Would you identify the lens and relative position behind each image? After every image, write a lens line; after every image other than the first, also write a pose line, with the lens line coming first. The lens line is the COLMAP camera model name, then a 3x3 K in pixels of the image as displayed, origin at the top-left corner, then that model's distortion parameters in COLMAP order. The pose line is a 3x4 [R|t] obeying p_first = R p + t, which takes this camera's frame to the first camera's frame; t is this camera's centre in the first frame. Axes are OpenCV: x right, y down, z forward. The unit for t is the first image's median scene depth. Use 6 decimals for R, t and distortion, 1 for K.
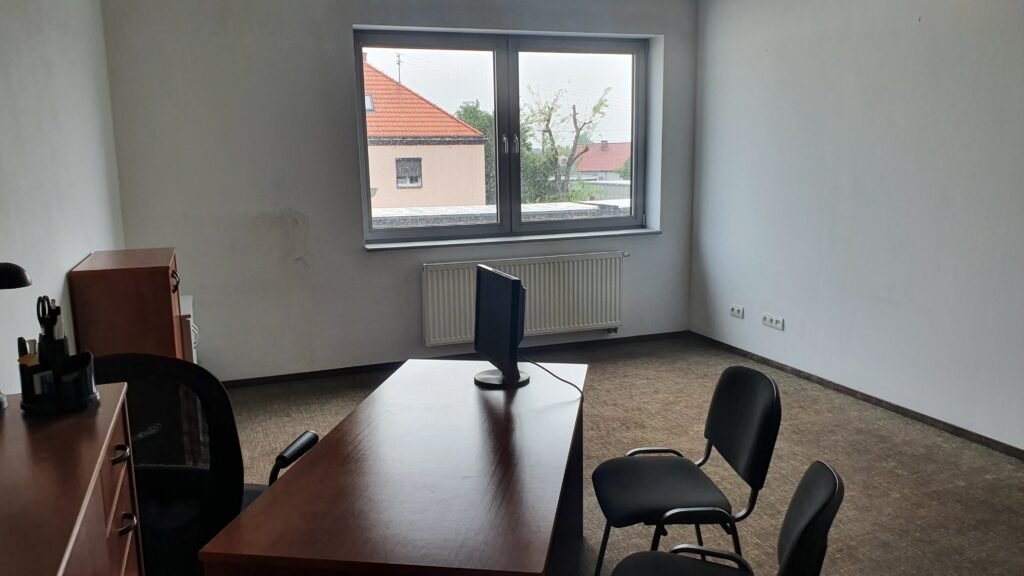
lens RADIAL K [[810.3, 0, 508.9], [0, 810.3, 289.5], [0, 0, 1]] dist [0.022832, -0.024972]
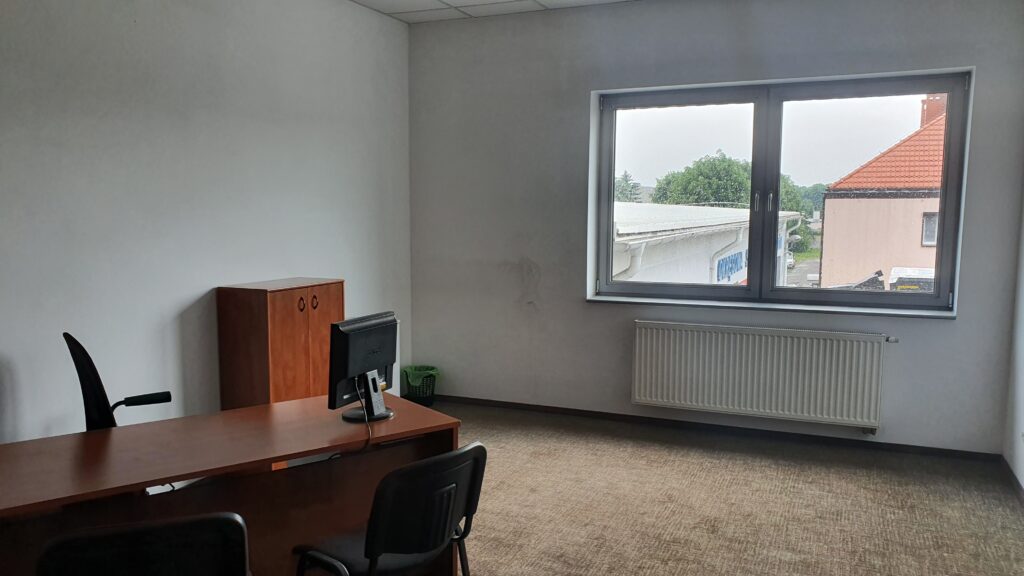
lens RADIAL K [[810.3, 0, 480.2], [0, 810.3, 290.5], [0, 0, 1]] dist [0.022832, -0.024972]
pose [[0.711368, 0.089967, -0.697038, 0.423980], [-0.129351, 0.991591, -0.004025, -0.036836], [0.690814, 0.093026, 0.717023, 0.137937]]
